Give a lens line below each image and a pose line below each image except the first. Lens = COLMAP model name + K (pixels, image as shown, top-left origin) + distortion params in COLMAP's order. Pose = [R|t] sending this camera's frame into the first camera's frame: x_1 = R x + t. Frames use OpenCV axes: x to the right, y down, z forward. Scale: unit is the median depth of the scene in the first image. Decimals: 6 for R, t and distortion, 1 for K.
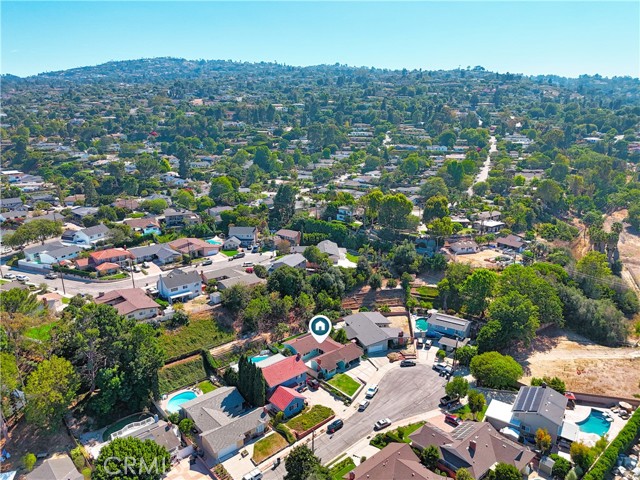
lens RADIAL K [[476.9, 0, 323.0], [0, 476.9, 240.2], [0, 0, 1]] dist [0.058212, -0.047325]
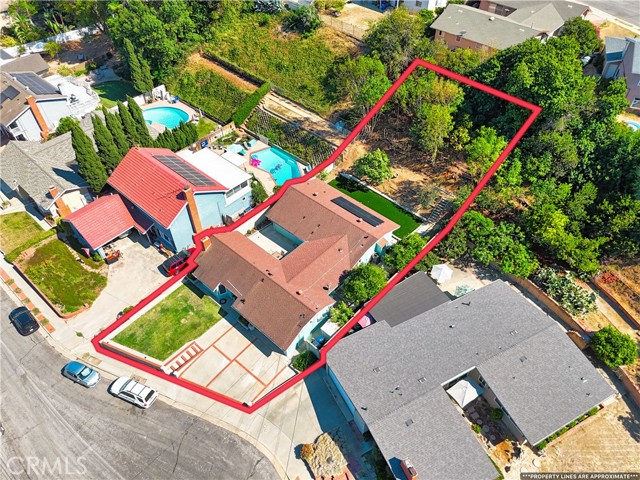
lens RADIAL K [[476.9, 0, 323.0], [0, 476.9, 240.2], [0, 0, 1]] dist [0.058212, -0.047325]
pose [[0.092114, 0.718387, -0.689518, 0.243936], [-0.243099, 0.687733, 0.684051, -0.039401], [0.965618, 0.104611, 0.237989, 0.893557]]
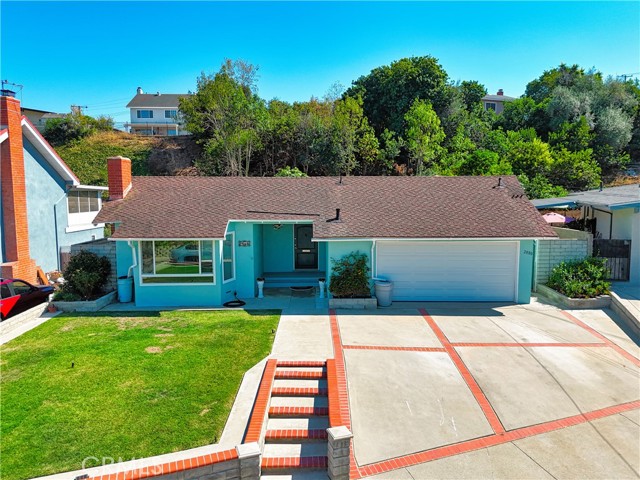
lens RADIAL K [[481.0, 0, 320.0], [0, 481.0, 240.0], [0, 0, 1]] dist [0.005406, 0.001861]
pose [[0.748084, 0.055680, -0.661264, 0.111451], [-0.161555, 0.981774, -0.100099, 0.246016], [0.643638, 0.181714, 0.743445, 0.839510]]
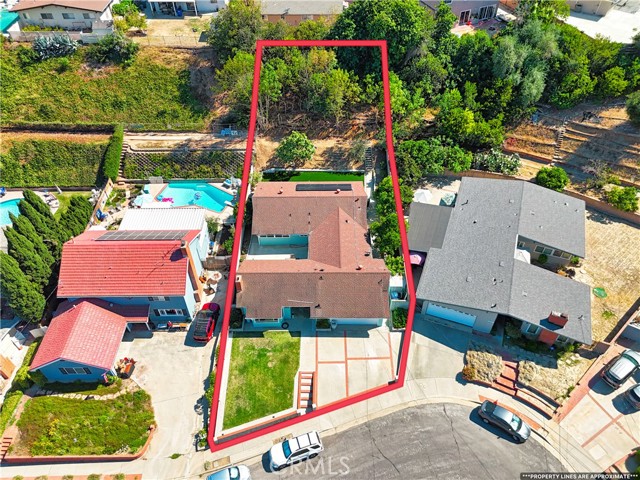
lens RADIAL K [[481.2, 0, 315.2], [0, 481.2, 237.4], [0, 0, 1]] dist [0.060143, -0.051936]
pose [[0.733552, 0.477973, -0.483159, 0.174585], [-0.154876, 0.809769, 0.565939, 0.007158], [0.661751, -0.340316, 0.668035, 0.719828]]
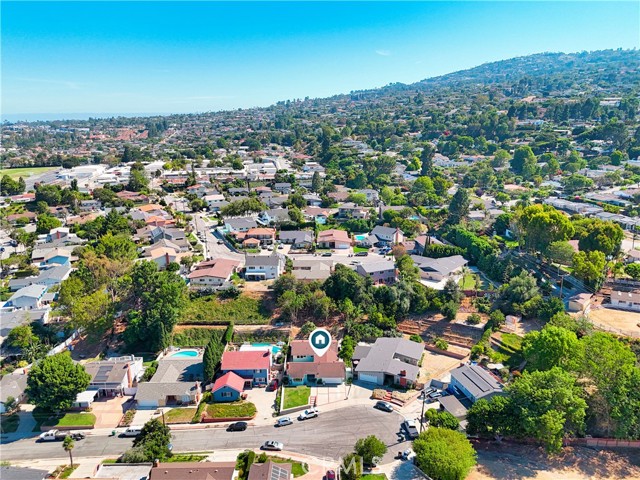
lens RADIAL K [[476.9, 0, 323.0], [0, 476.9, 240.2], [0, 0, 1]] dist [0.058212, -0.047325]
pose [[0.740636, 0.159675, -0.652657, 0.569065], [-0.159262, 0.985390, 0.060349, -0.059570], [0.652758, 0.059247, 0.755246, 0.267415]]
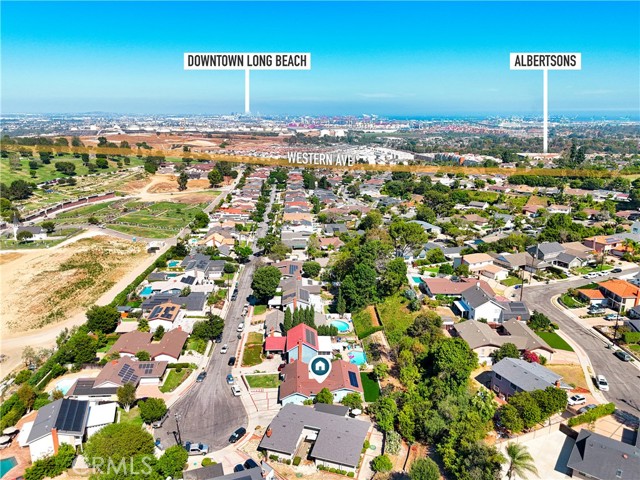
lens RADIAL K [[481.2, 0, 315.2], [0, 481.2, 237.4], [0, 0, 1]] dist [0.060143, -0.051936]
pose [[-0.644166, 0.186503, -0.741800, 0.579448], [-0.202404, 0.893683, 0.400453, -0.337302], [0.737620, 0.408102, -0.537931, 1.308976]]
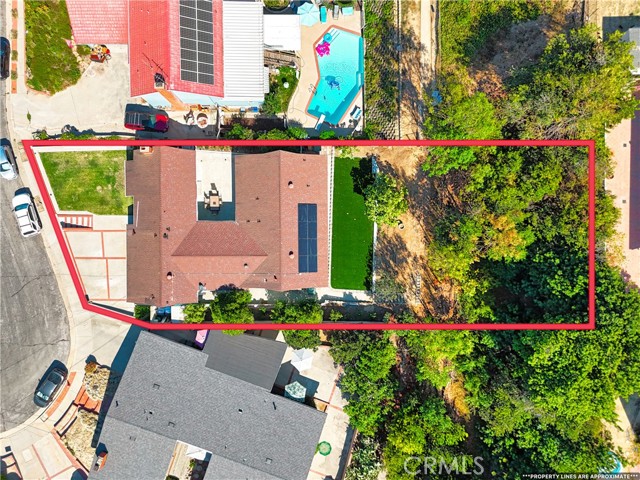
lens RADIAL K [[481.2, 0, 315.2], [0, 481.2, 237.4], [0, 0, 1]] dist [0.060143, -0.051936]
pose [[-0.671412, 0.741080, -0.002500, -0.038439], [-0.195411, -0.173785, 0.965201, -0.113007], [0.714857, 0.648536, 0.261497, 0.927398]]
